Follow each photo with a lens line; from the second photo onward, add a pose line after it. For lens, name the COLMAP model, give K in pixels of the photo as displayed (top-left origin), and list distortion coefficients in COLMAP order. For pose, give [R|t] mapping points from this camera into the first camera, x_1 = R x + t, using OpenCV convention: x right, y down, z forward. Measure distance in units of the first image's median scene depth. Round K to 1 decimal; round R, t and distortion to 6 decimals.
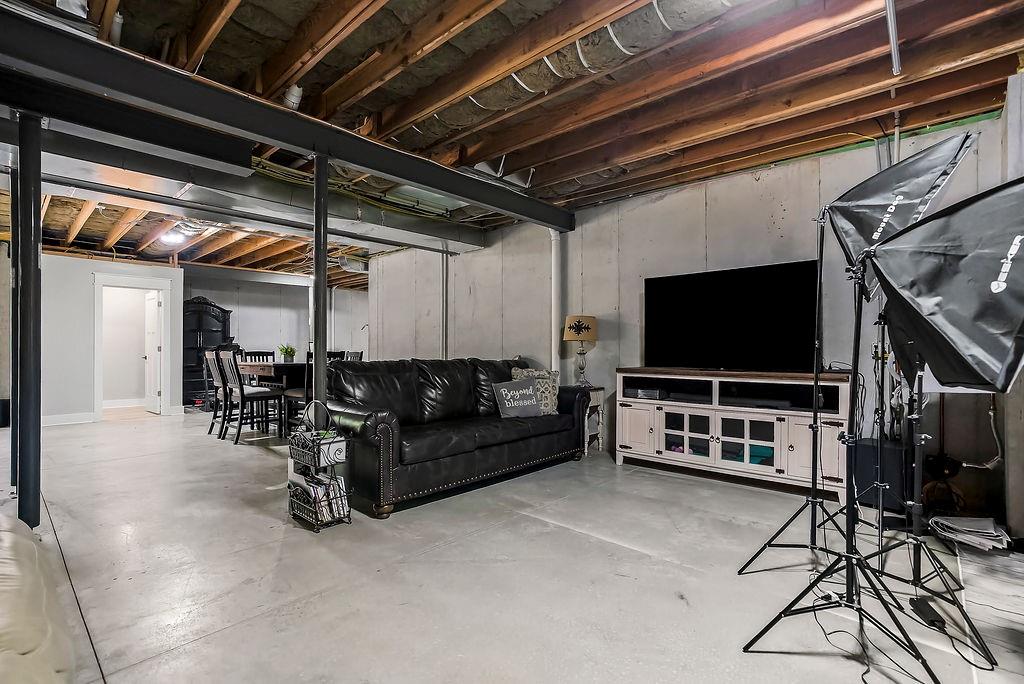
lens RADIAL K [[478.2, 0, 510.6], [0, 478.2, 348.8], [0, 0, 1]] dist [-0.042880, 0.019287]
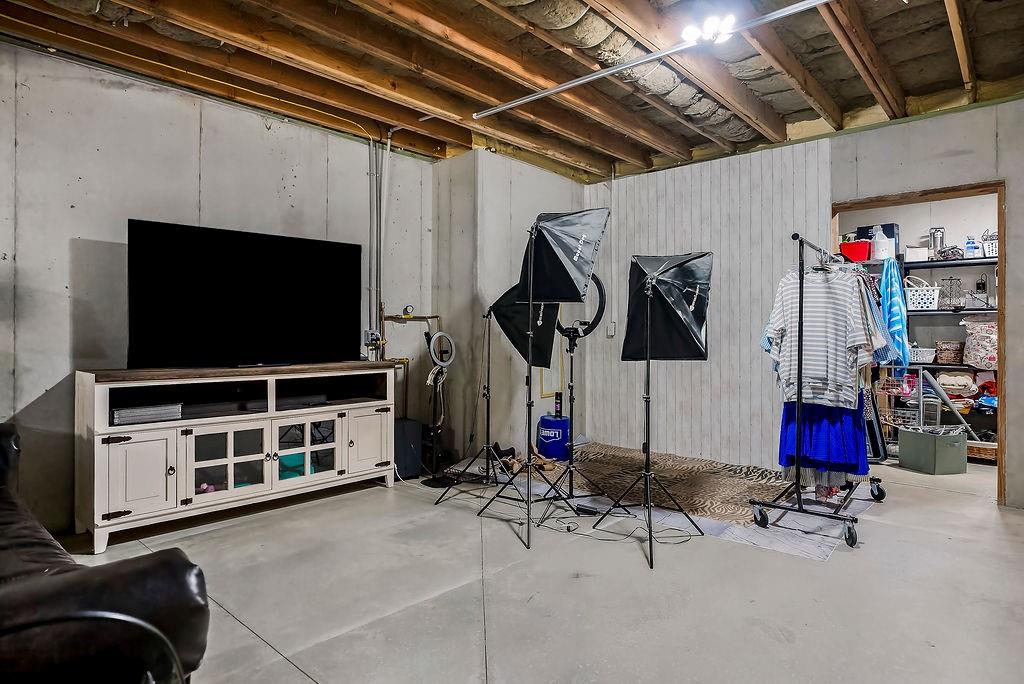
lens RADIAL K [[583.4, 0, 510.2], [0, 583.4, 333.8], [0, 0, 1]] dist [-0.008680, -0.001017]
pose [[0.003407, -0.002450, 0.999991, -0.501495], [-0.000738, 0.999997, 0.002453, -0.008989], [-0.999994, -0.000747, 0.003405, 0.615039]]
